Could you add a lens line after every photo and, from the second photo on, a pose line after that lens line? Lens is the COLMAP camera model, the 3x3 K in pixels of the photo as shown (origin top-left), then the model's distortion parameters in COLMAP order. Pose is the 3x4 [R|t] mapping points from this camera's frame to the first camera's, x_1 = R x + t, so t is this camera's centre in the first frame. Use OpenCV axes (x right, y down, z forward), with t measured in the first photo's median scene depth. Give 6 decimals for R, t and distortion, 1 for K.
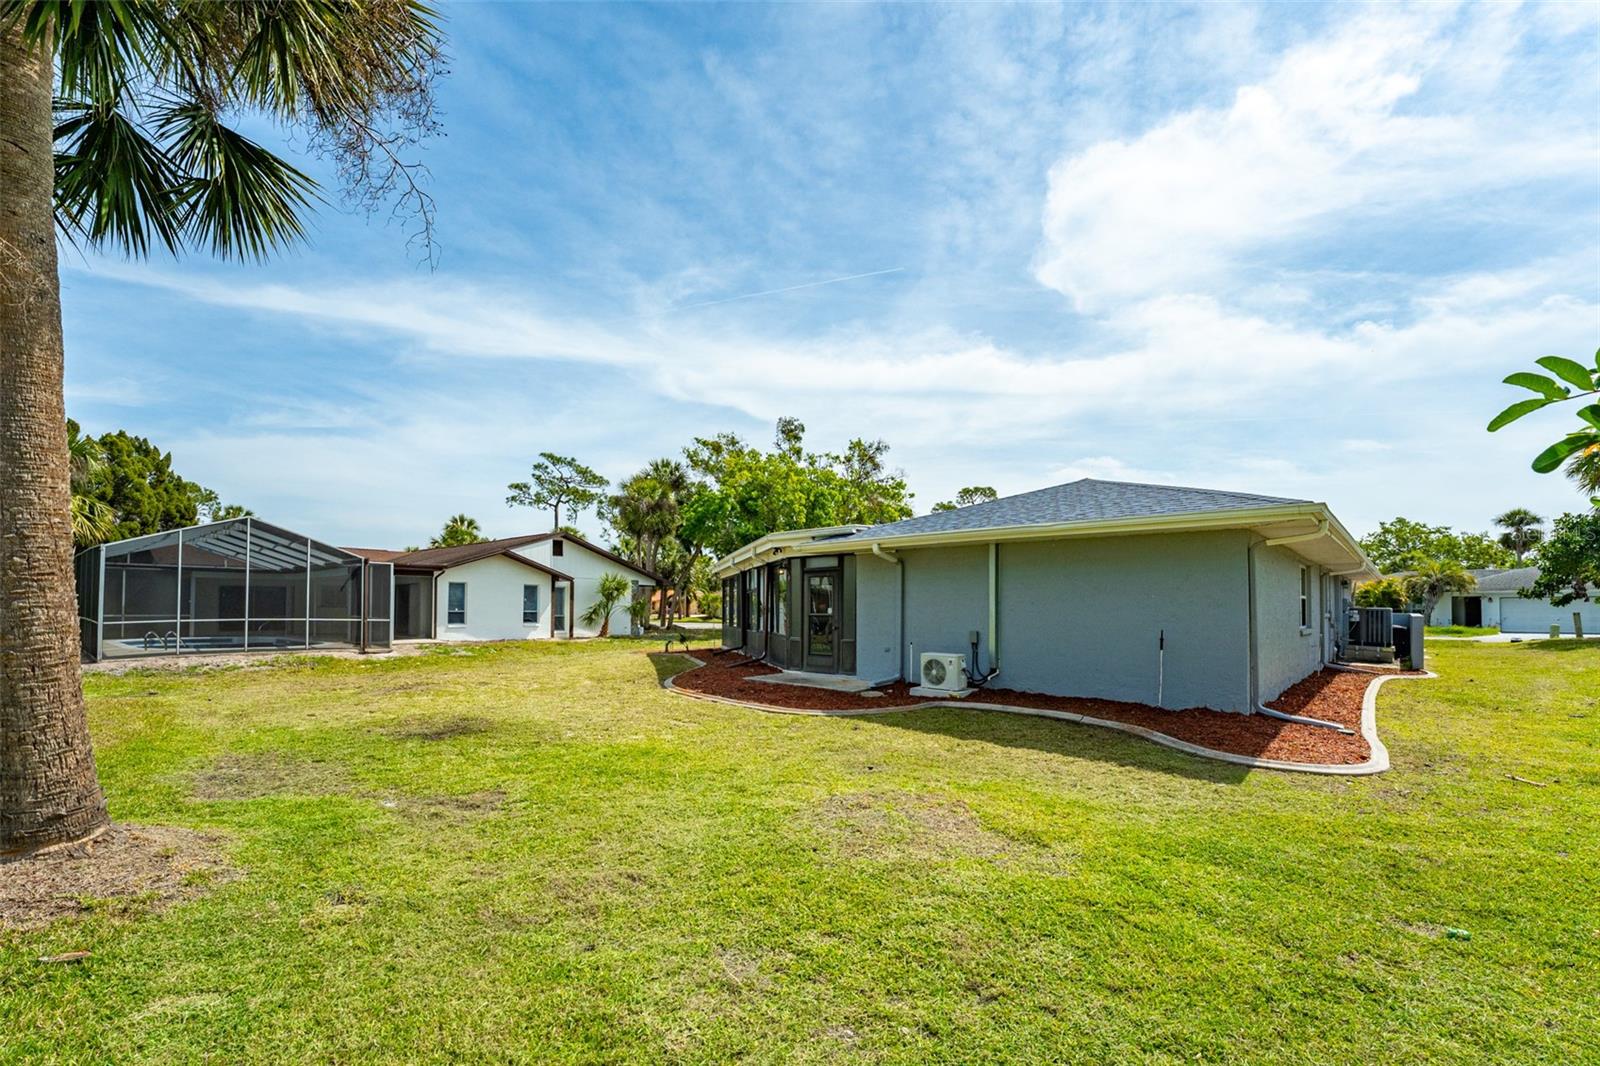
lens RADIAL K [[661.0, 0, 800.0], [0, 661.0, 533.0], [0, 0, 1]] dist [-0.017047, 0.000239]
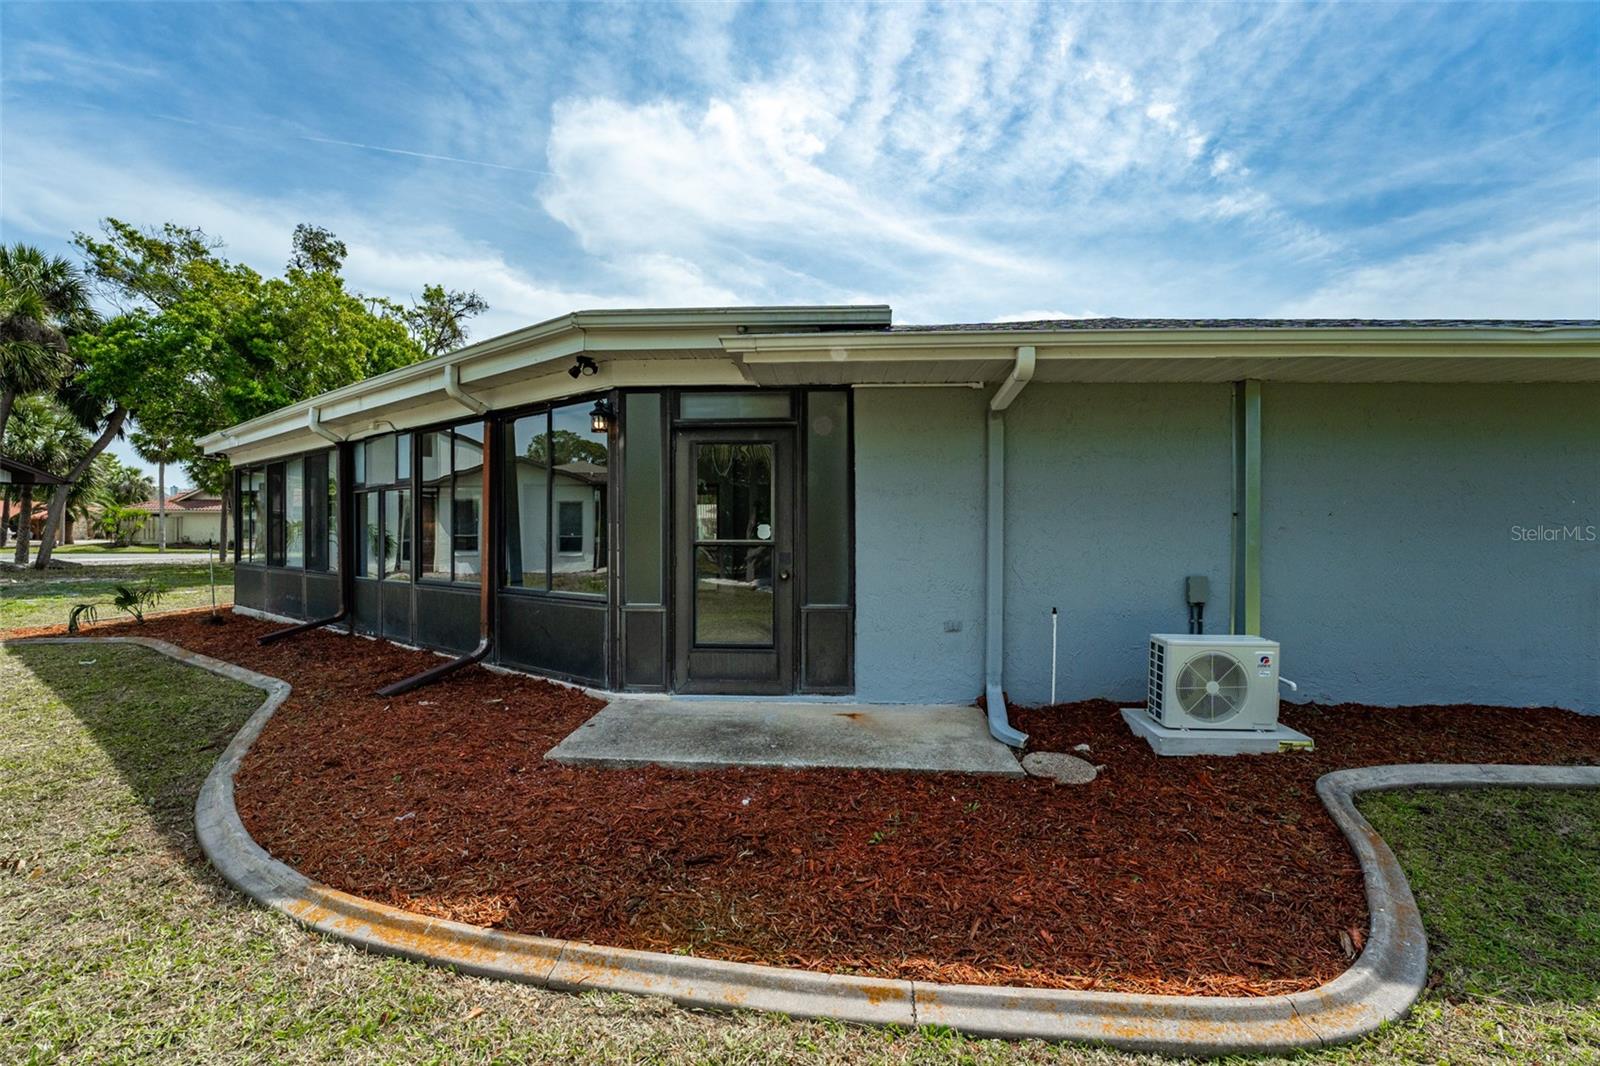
lens RADIAL K [[627.1, 0, 720.7], [0, 627.1, 512.7], [0, 0, 1]] dist [-0.010077, 0.000711]
pose [[0.787928, 0.016162, 0.615556, -0.072856], [-0.068652, 0.995729, 0.061733, 0.031452], [-0.611929, -0.090900, 0.785672, 0.266785]]
